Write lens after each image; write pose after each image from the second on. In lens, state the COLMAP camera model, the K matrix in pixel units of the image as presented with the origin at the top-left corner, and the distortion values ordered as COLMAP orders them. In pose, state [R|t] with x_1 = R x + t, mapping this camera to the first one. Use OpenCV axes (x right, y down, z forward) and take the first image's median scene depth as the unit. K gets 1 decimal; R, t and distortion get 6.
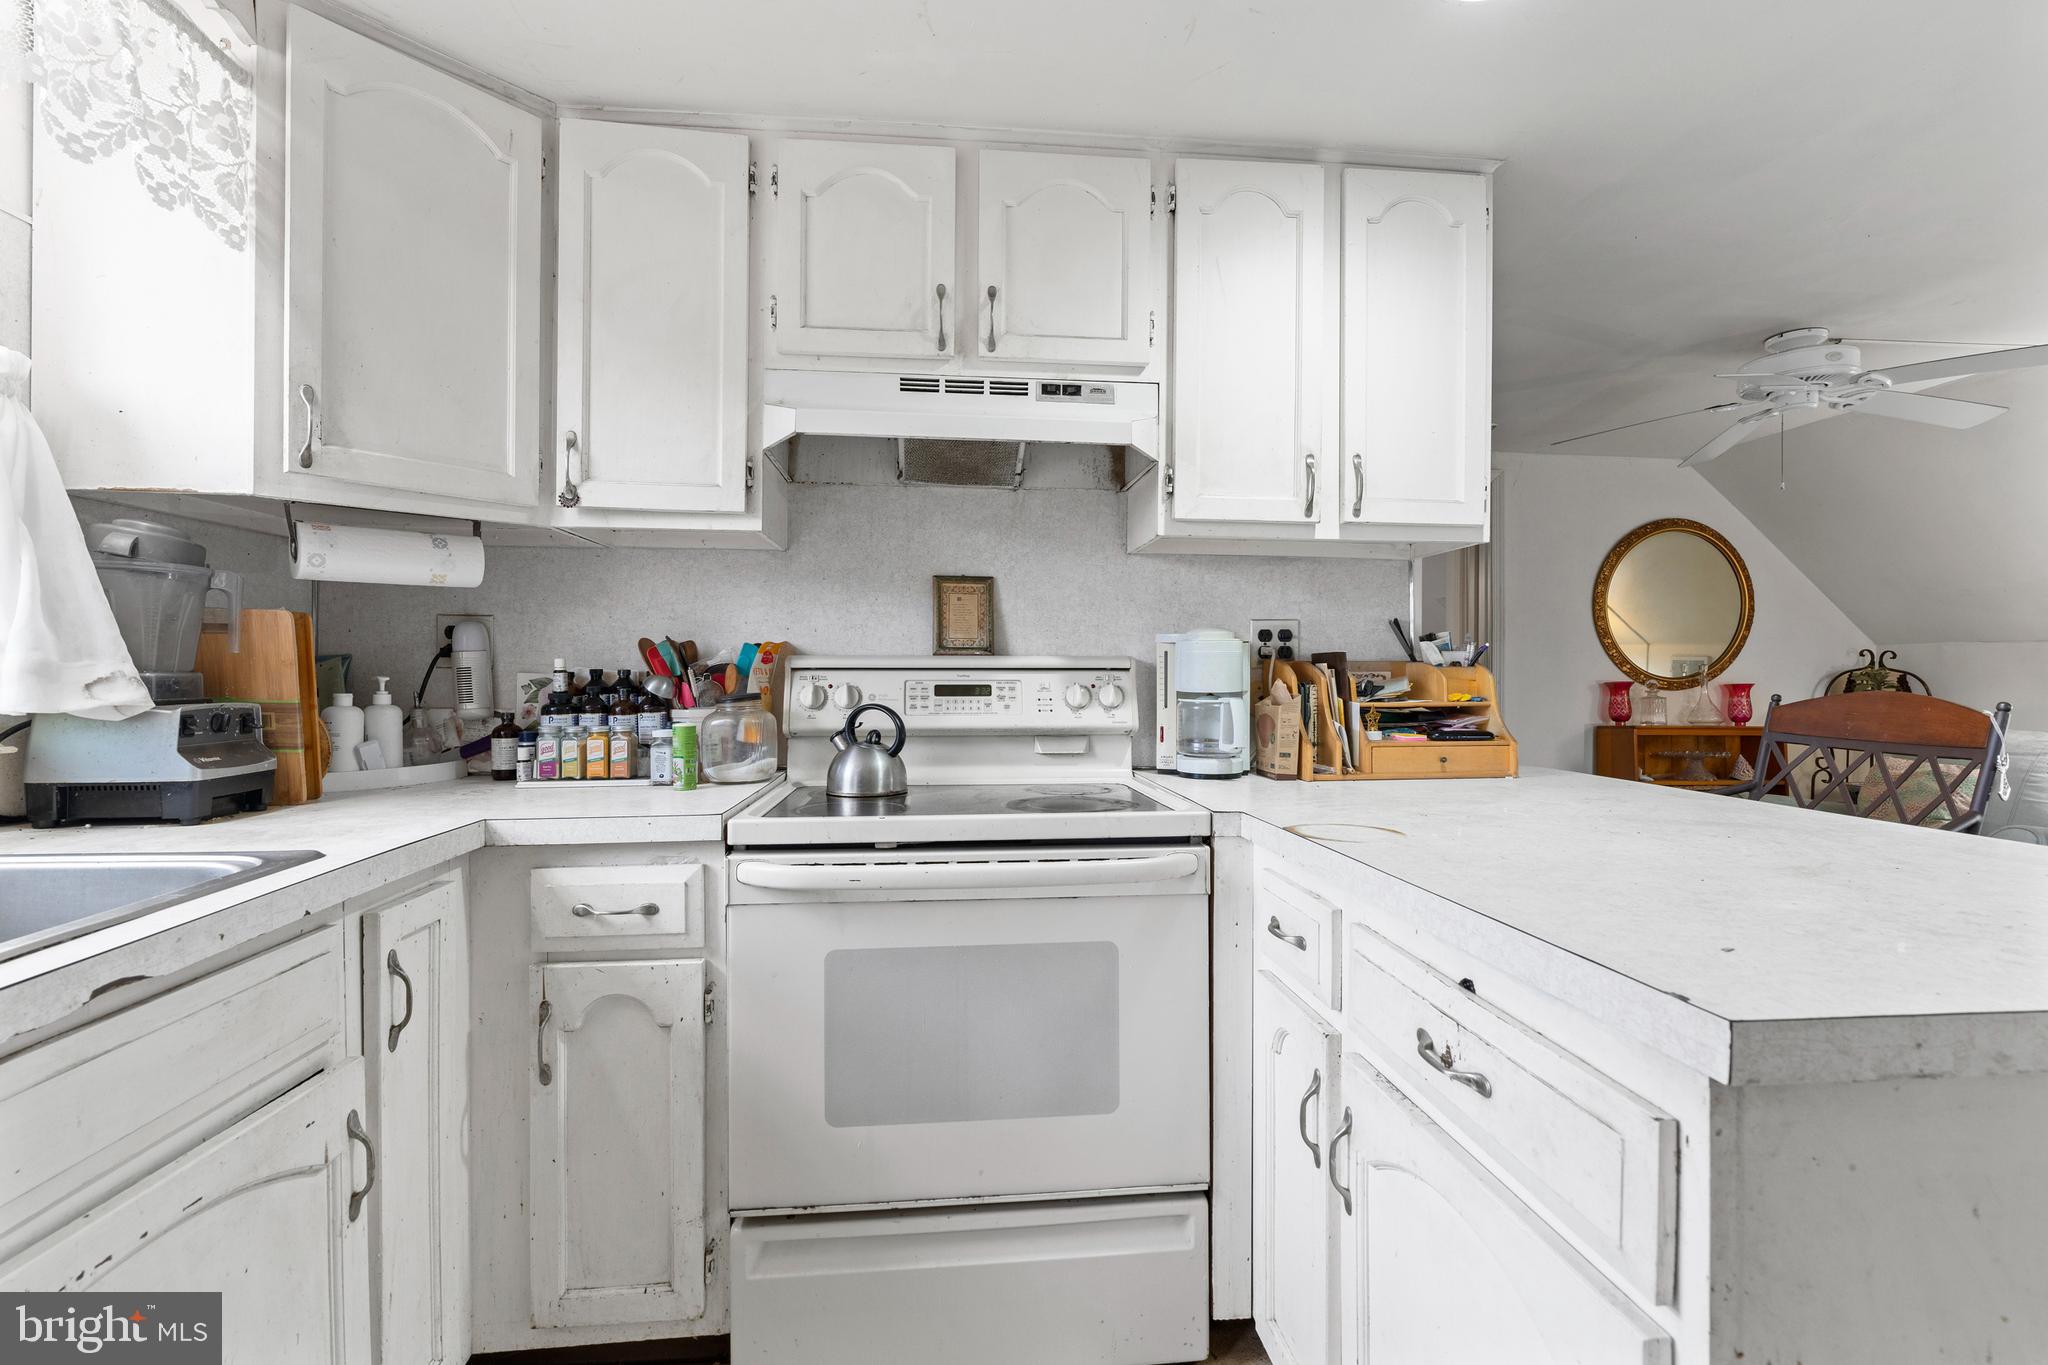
lens RADIAL K [[909.4, 0, 1025.1], [0, 909.4, 671.2], [0, 0, 1]] dist [-0.002489, 0.000227]
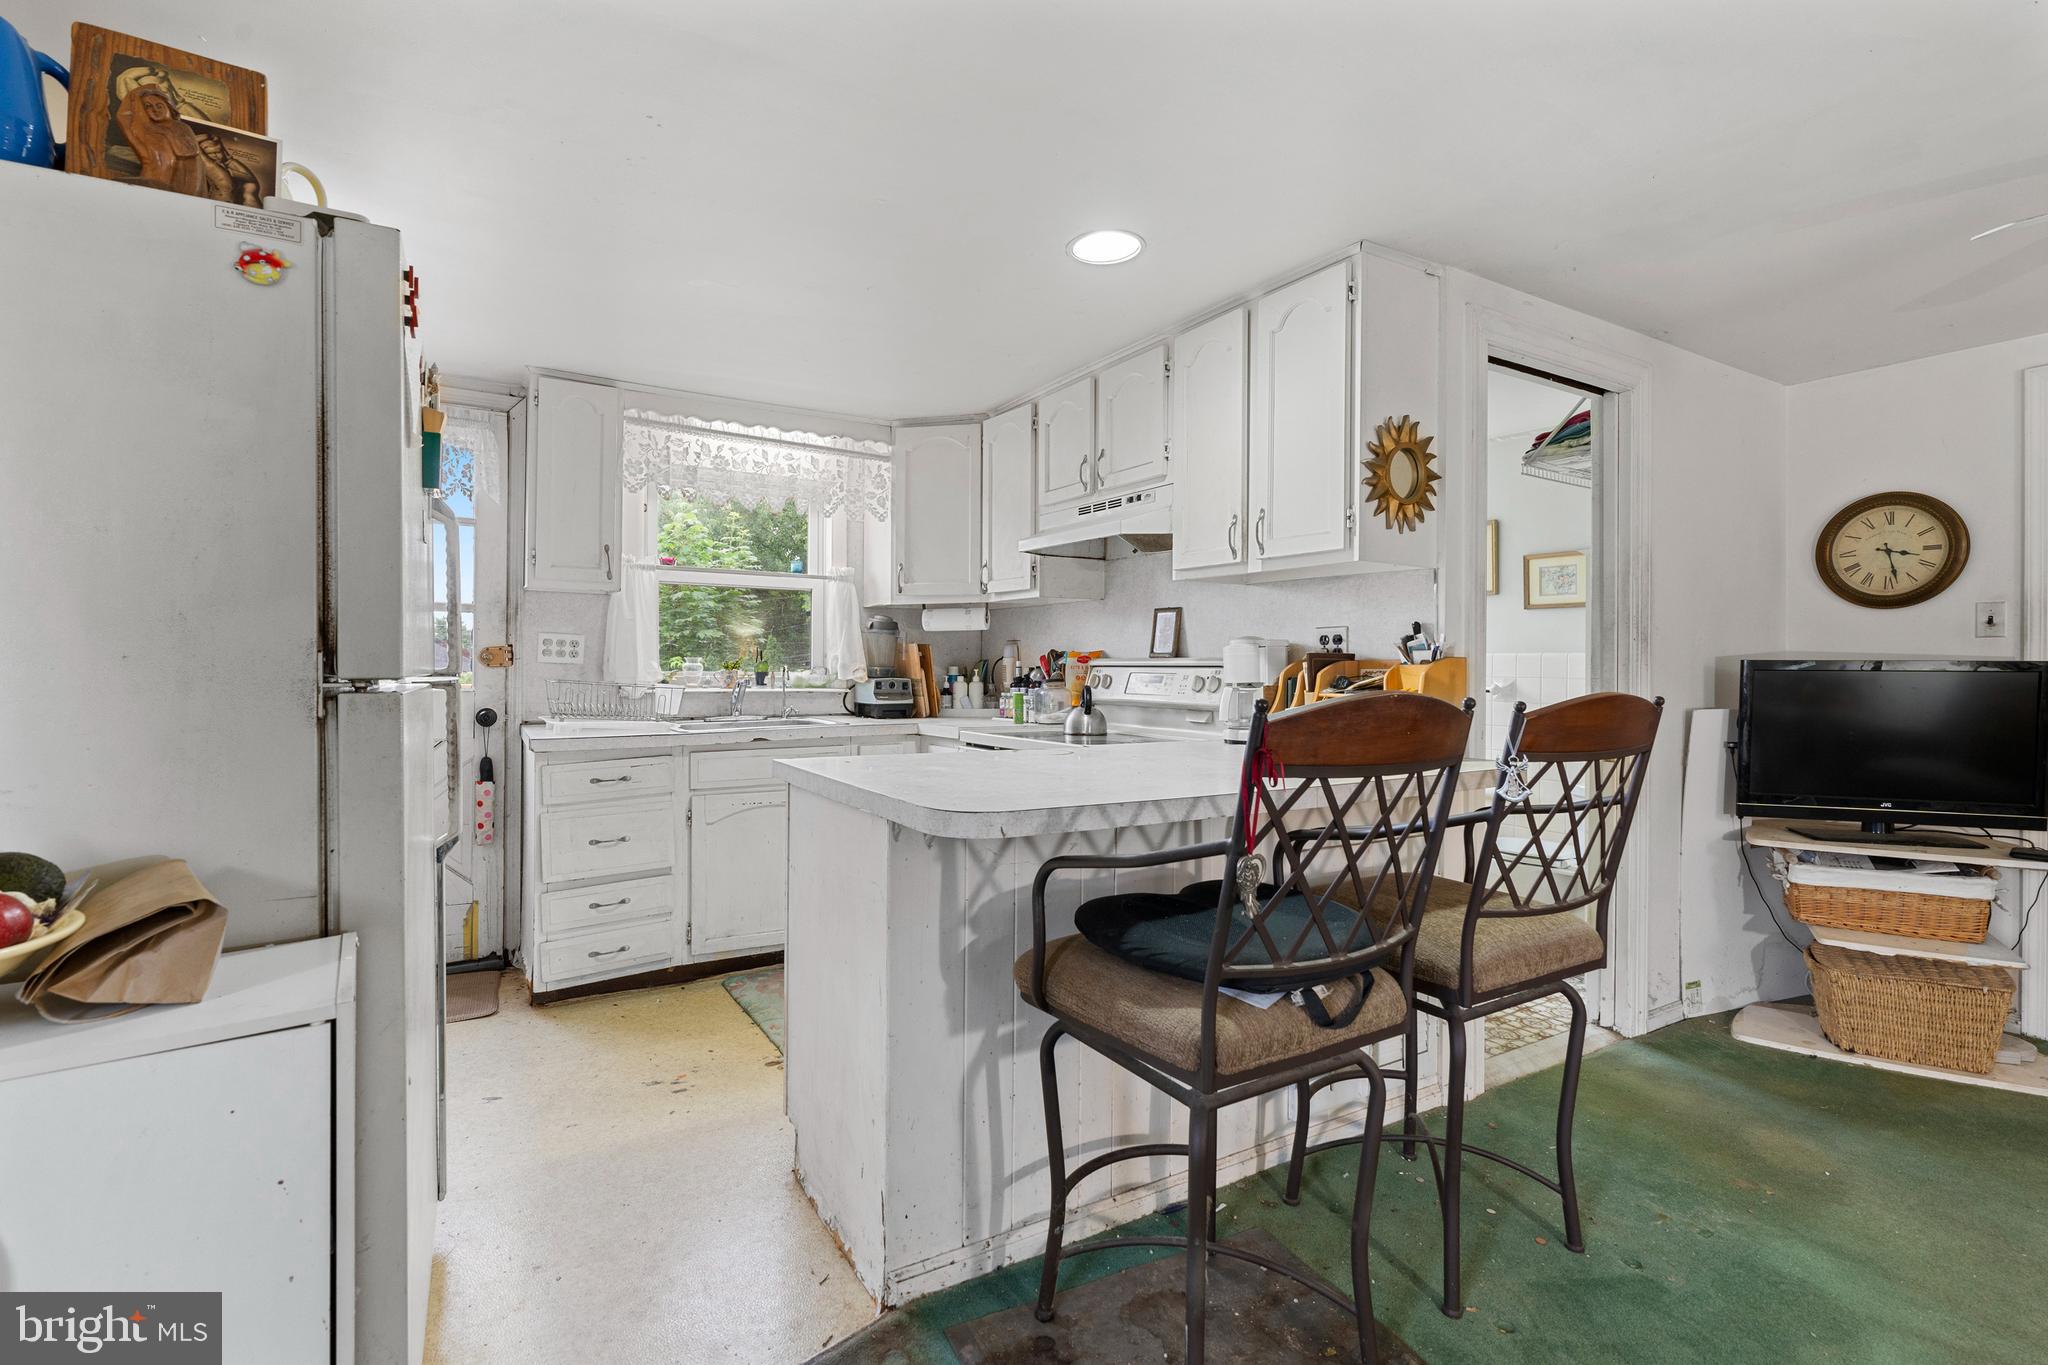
lens RADIAL K [[922.4, 0, 1016.6], [0, 922.4, 668.3], [0, 0, 1]] dist [-0.000590, 0.000625]
pose [[0.440925, 0.003272, -0.897538, 1.437589], [-0.001773, 0.999995, 0.002775, -0.003181], [0.897542, 0.000368, 0.440928, 0.060570]]
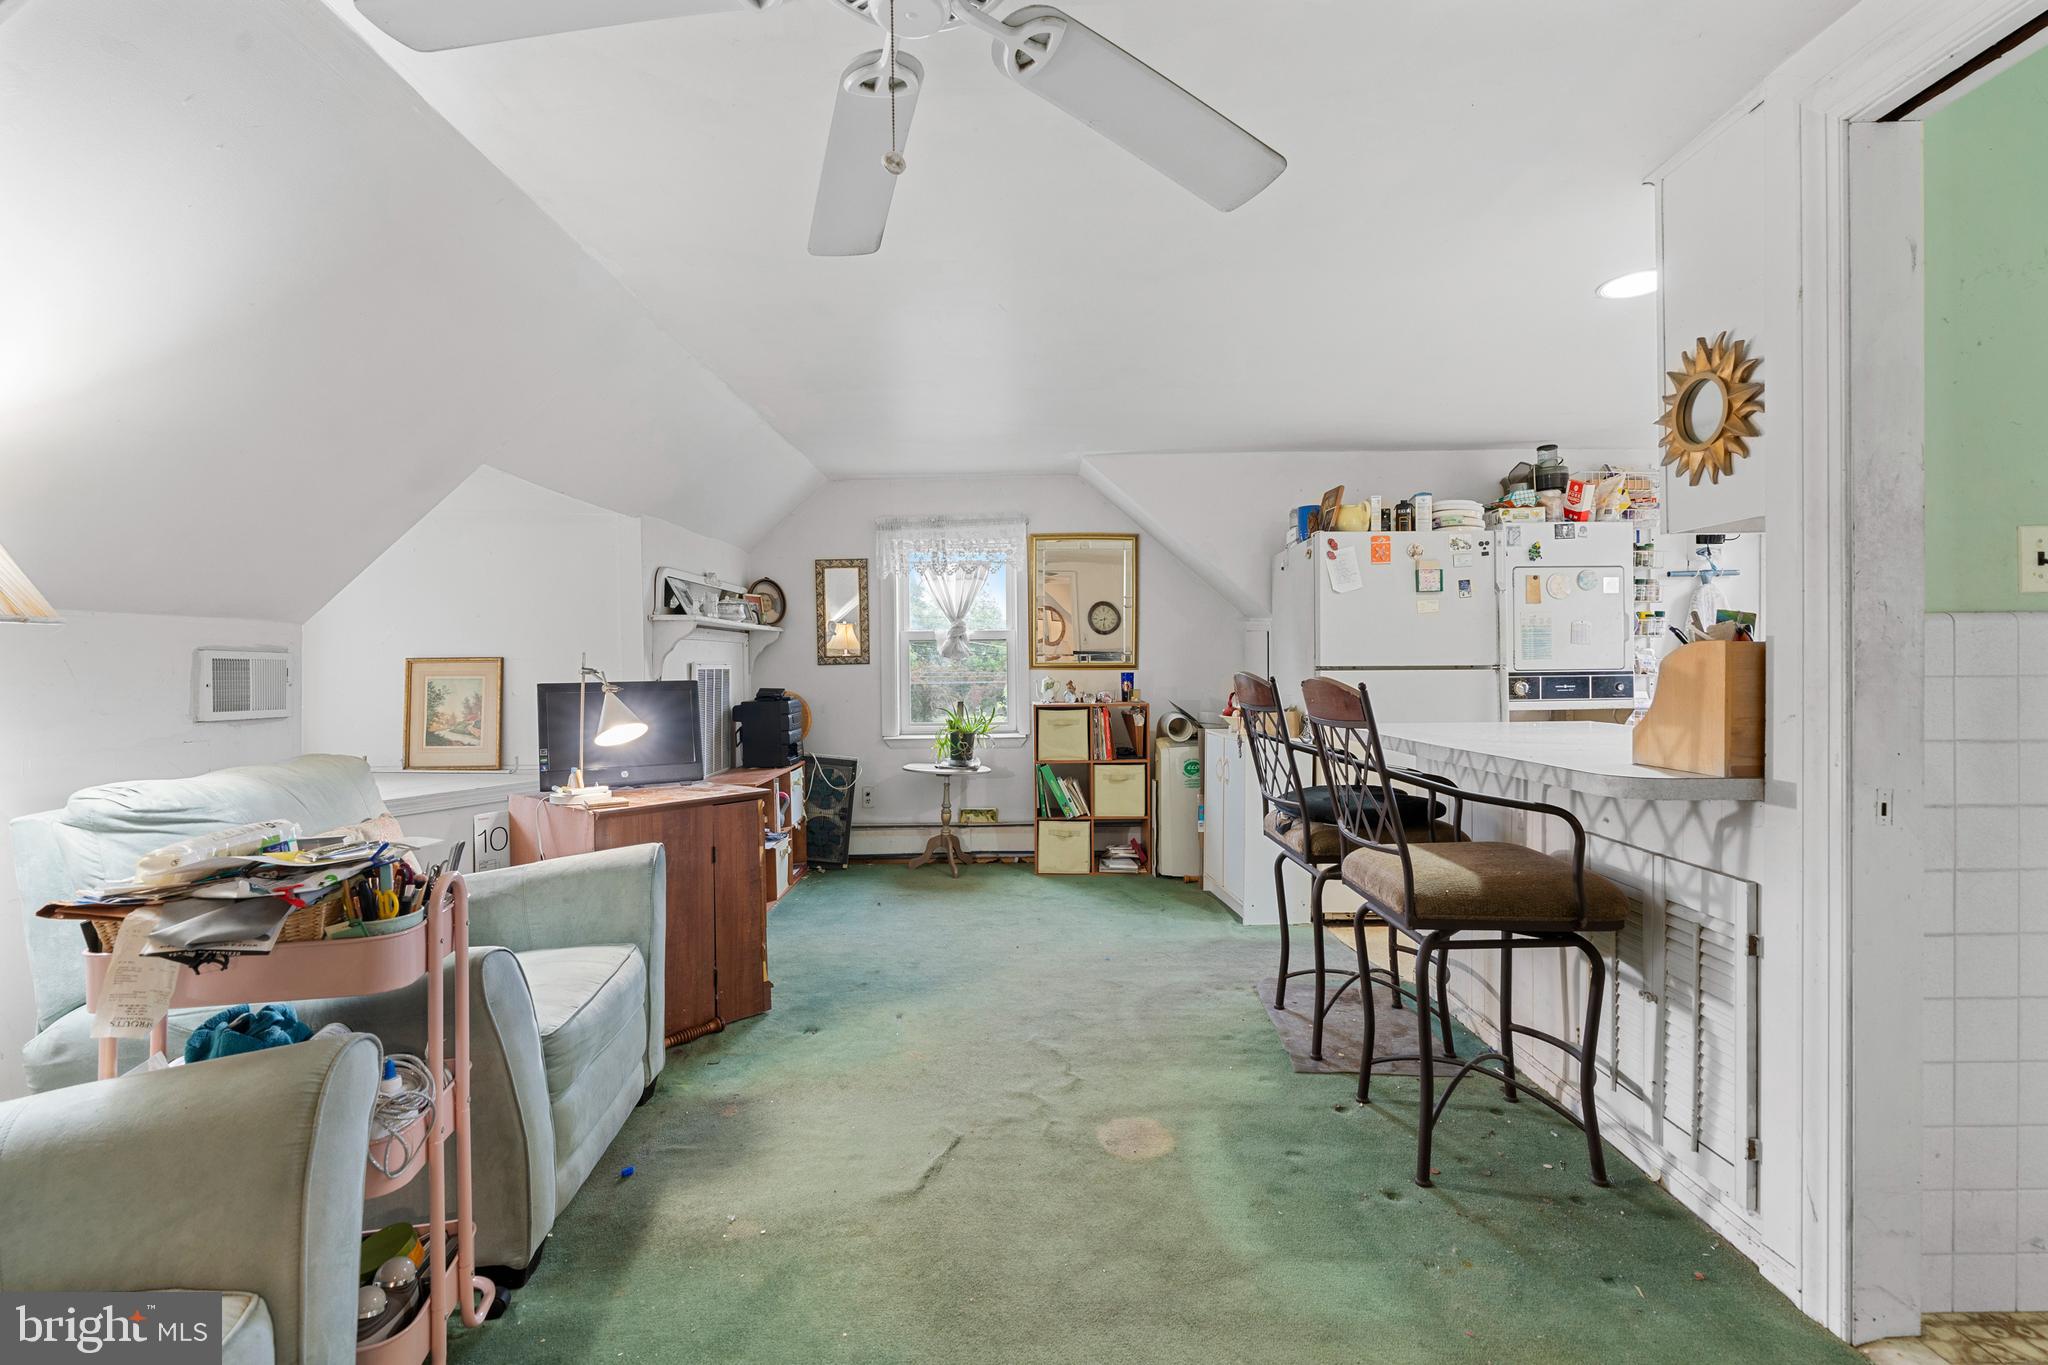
lens RADIAL K [[922.4, 0, 1016.6], [0, 922.4, 668.3], [0, 0, 1]] dist [-0.000590, 0.000625]
pose [[-0.996267, 0.007604, 0.085987, 1.194558], [0.007427, 0.999970, -0.002372, 0.009188], [-0.086002, -0.001724, -0.996293, 2.182367]]
